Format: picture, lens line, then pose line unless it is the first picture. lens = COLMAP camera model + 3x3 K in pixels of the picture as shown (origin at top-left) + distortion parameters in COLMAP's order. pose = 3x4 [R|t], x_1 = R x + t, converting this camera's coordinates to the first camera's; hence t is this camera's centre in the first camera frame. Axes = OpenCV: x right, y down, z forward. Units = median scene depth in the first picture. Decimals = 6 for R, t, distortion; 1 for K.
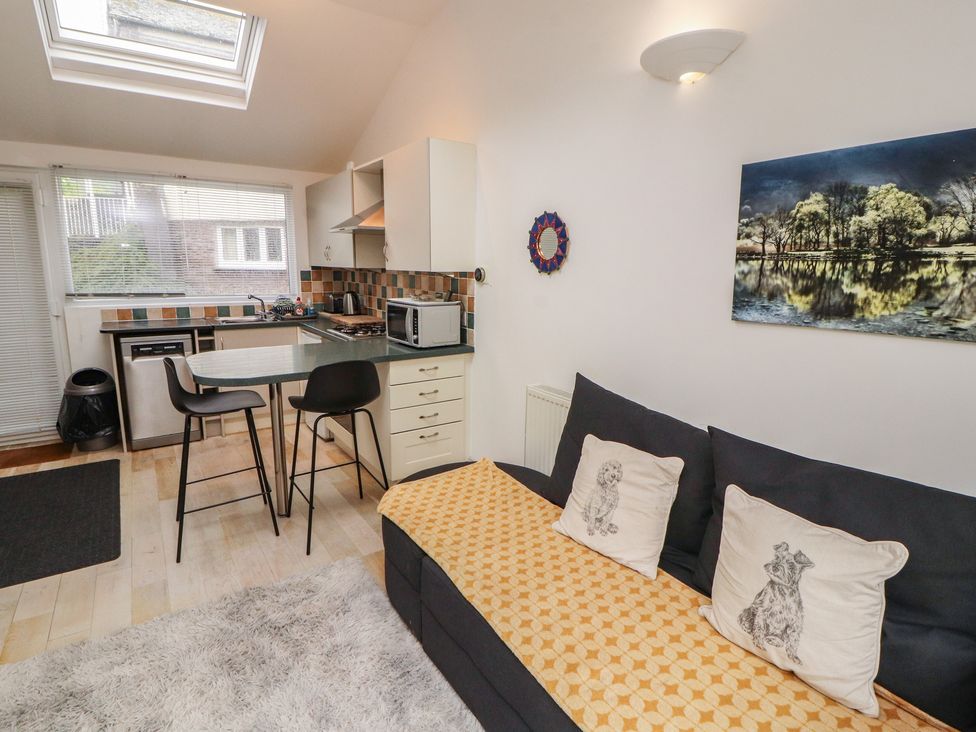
lens RADIAL K [[513.0, 0, 489.4], [0, 513.0, 362.6], [0, 0, 1]] dist [-0.014510, -0.005477]
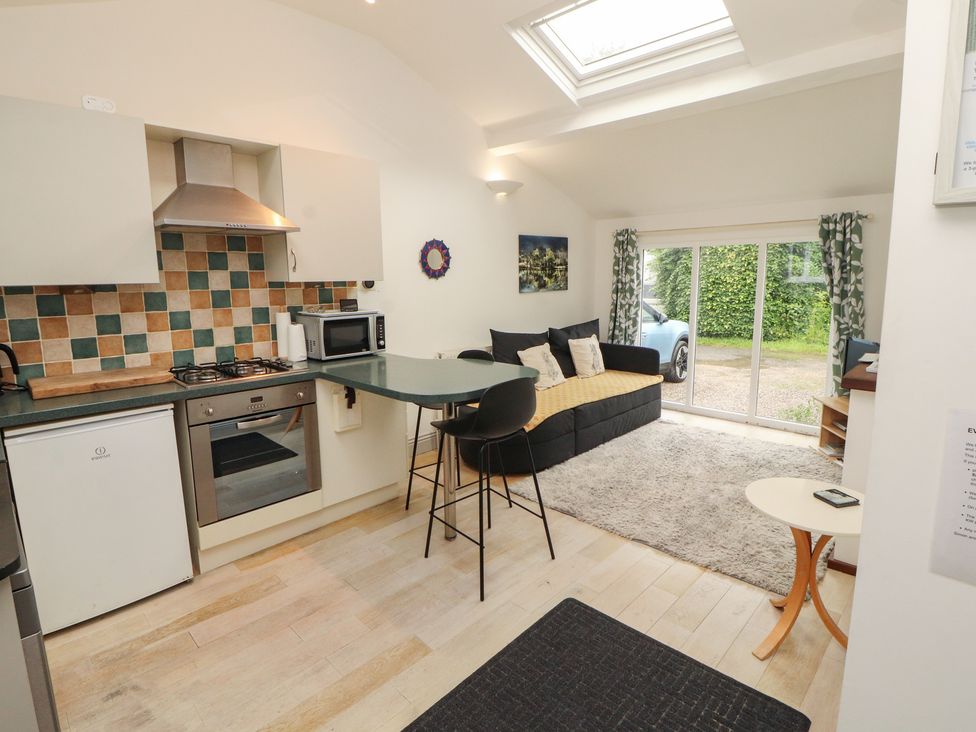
lens RADIAL K [[513.0, 0, 495.5], [0, 513.0, 357.8], [0, 0, 1]] dist [-0.014510, -0.005477]
pose [[-0.201476, -0.159745, 0.966379, -1.538920], [0.195574, 0.960184, 0.199495, -0.230051], [-0.959770, 0.229192, -0.162212, 1.196233]]
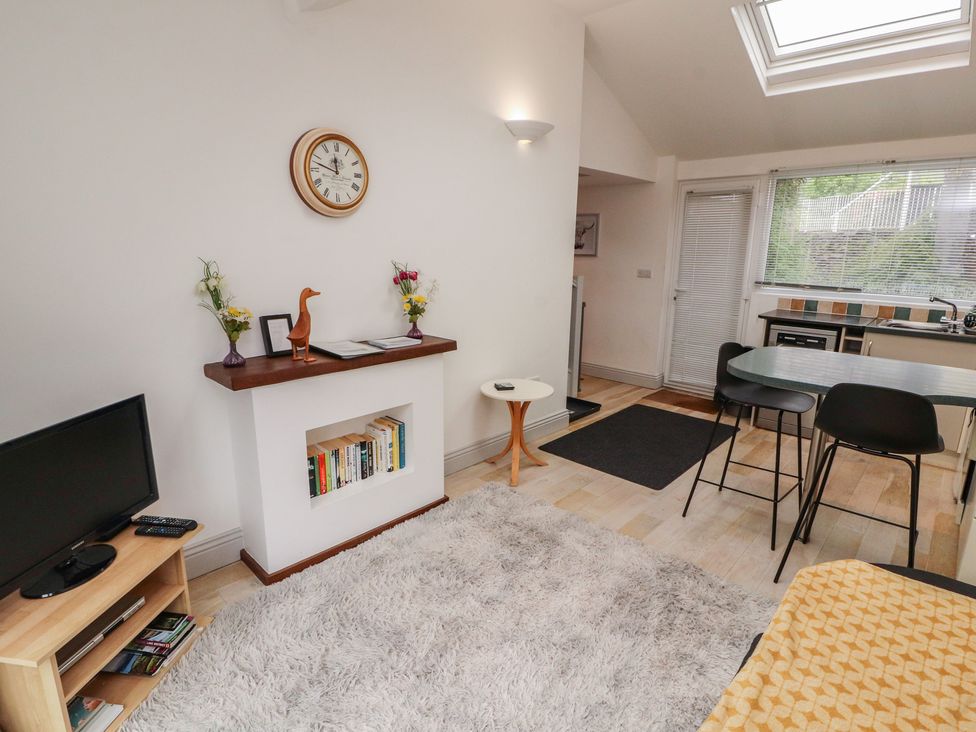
lens RADIAL K [[513.0, 0, 486.8], [0, 513.0, 367.9], [0, 0, 1]] dist [-0.014510, -0.005477]
pose [[0.178969, 0.214595, -0.960166, 0.367500], [-0.192983, 0.964621, 0.179620, -0.056301], [0.964742, 0.153149, 0.214051, 0.287477]]
